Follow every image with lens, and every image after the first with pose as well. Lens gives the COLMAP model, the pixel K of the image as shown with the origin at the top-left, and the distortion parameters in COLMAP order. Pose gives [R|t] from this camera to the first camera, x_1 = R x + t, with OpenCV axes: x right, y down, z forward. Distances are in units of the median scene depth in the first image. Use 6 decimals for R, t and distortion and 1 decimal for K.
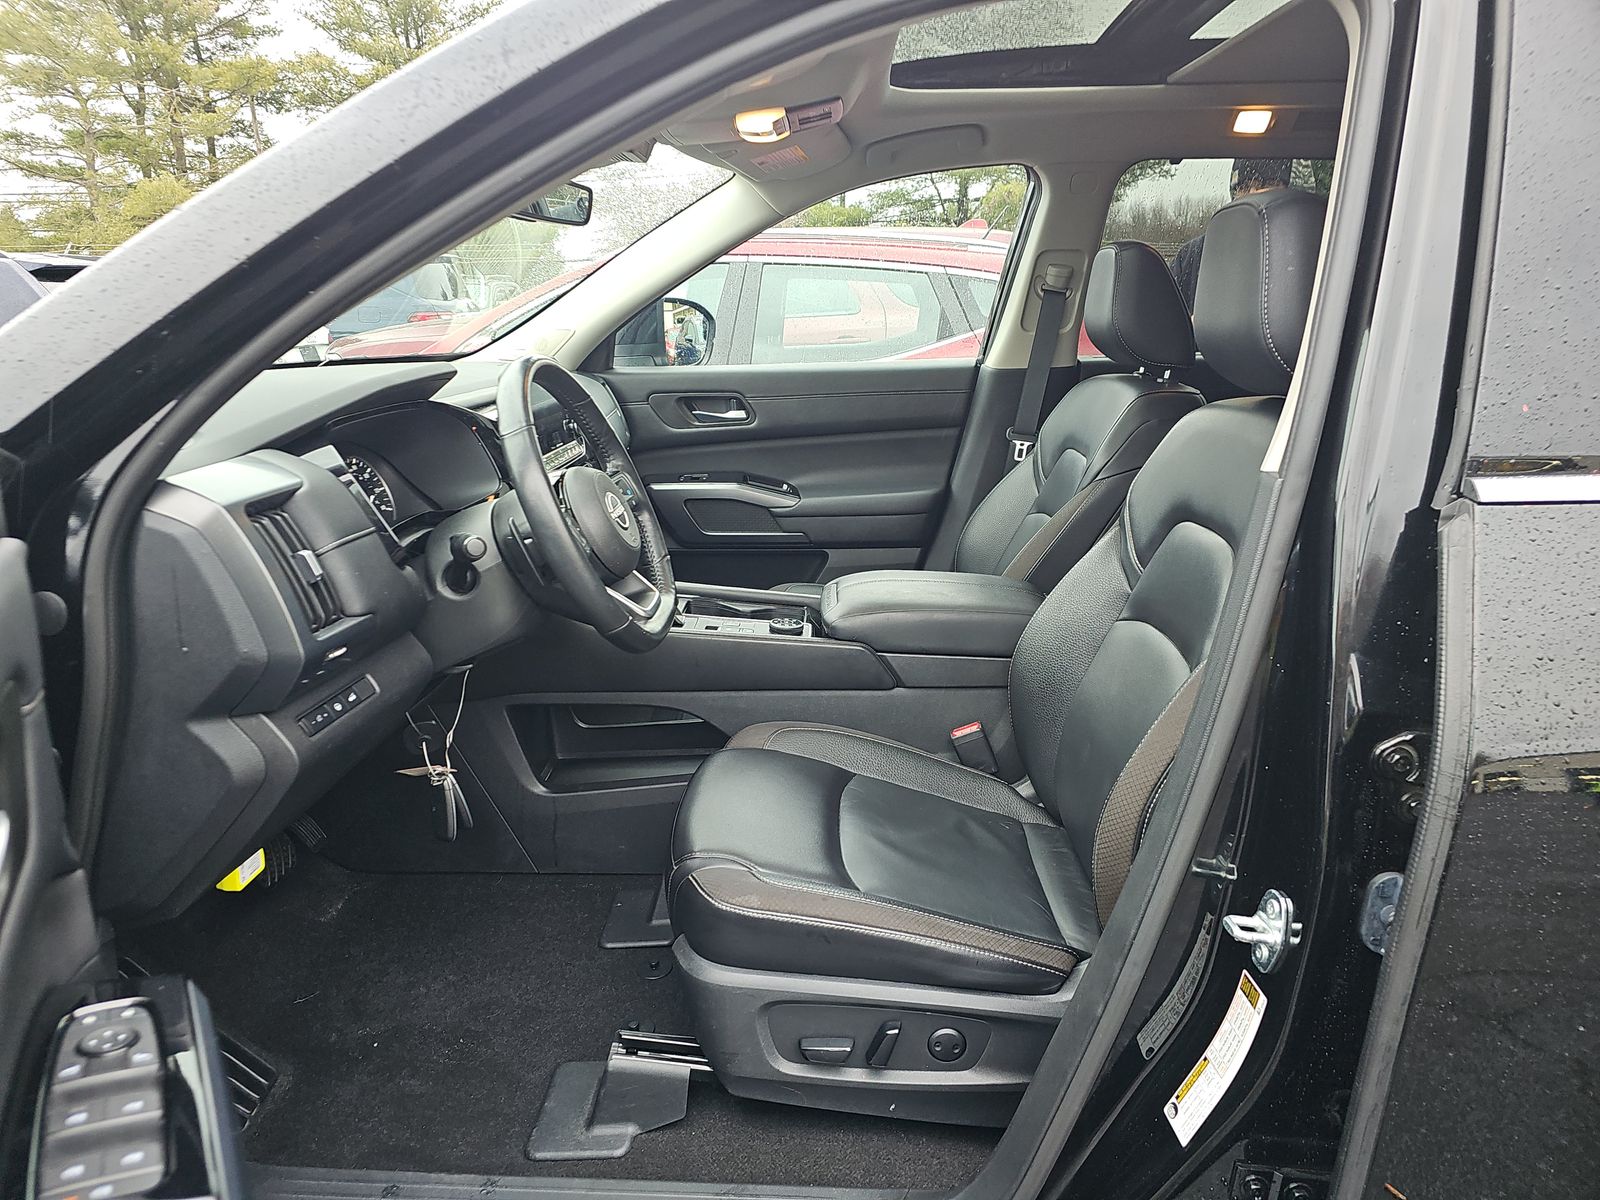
lens RADIAL K [[1080.7, 0, 800.0], [0, 1080.7, 600.0], [0, 0, 1]] dist [0.075670, -0.086055]
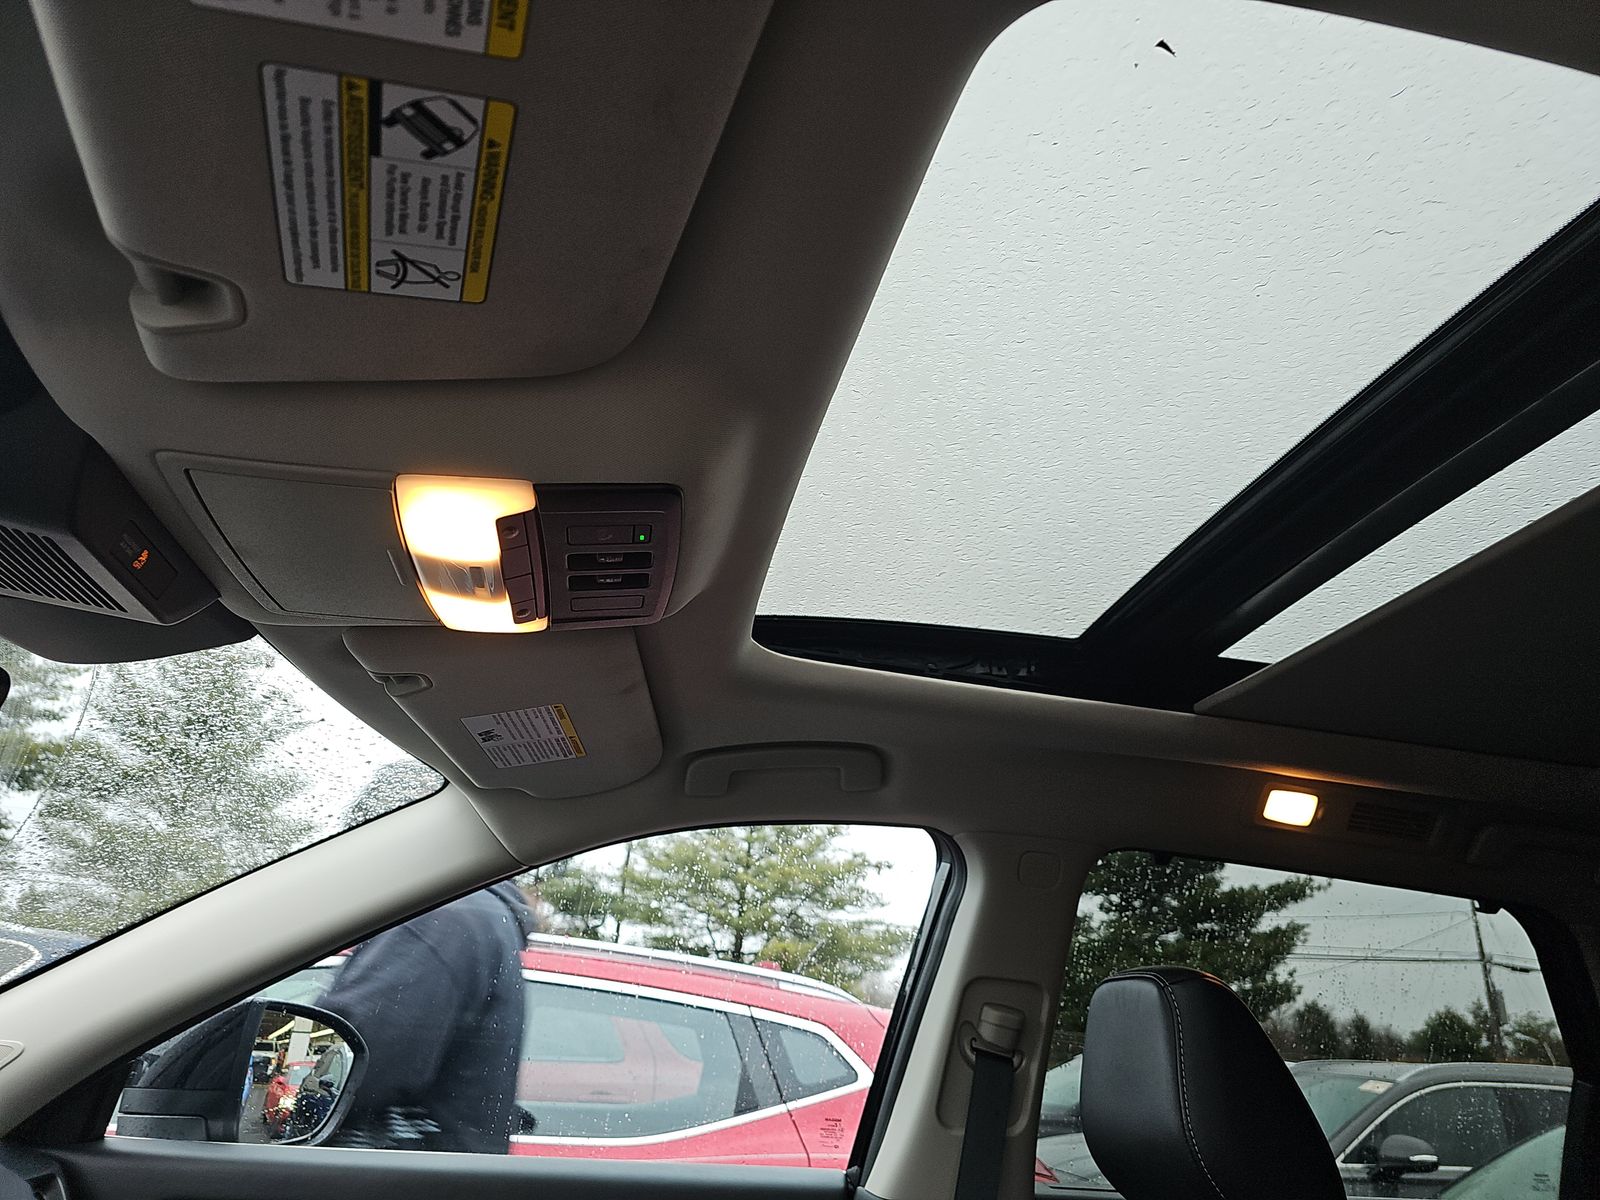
lens RADIAL K [[1080.7, 0, 800.0], [0, 1080.7, 600.0], [0, 0, 1]] dist [0.075670, -0.086055]
pose [[0.975981, 0.151732, 0.156328, 0.014697], [-0.023474, 0.786644, -0.616961, -0.119414], [-0.216587, 0.598472, 0.771311, 0.453975]]
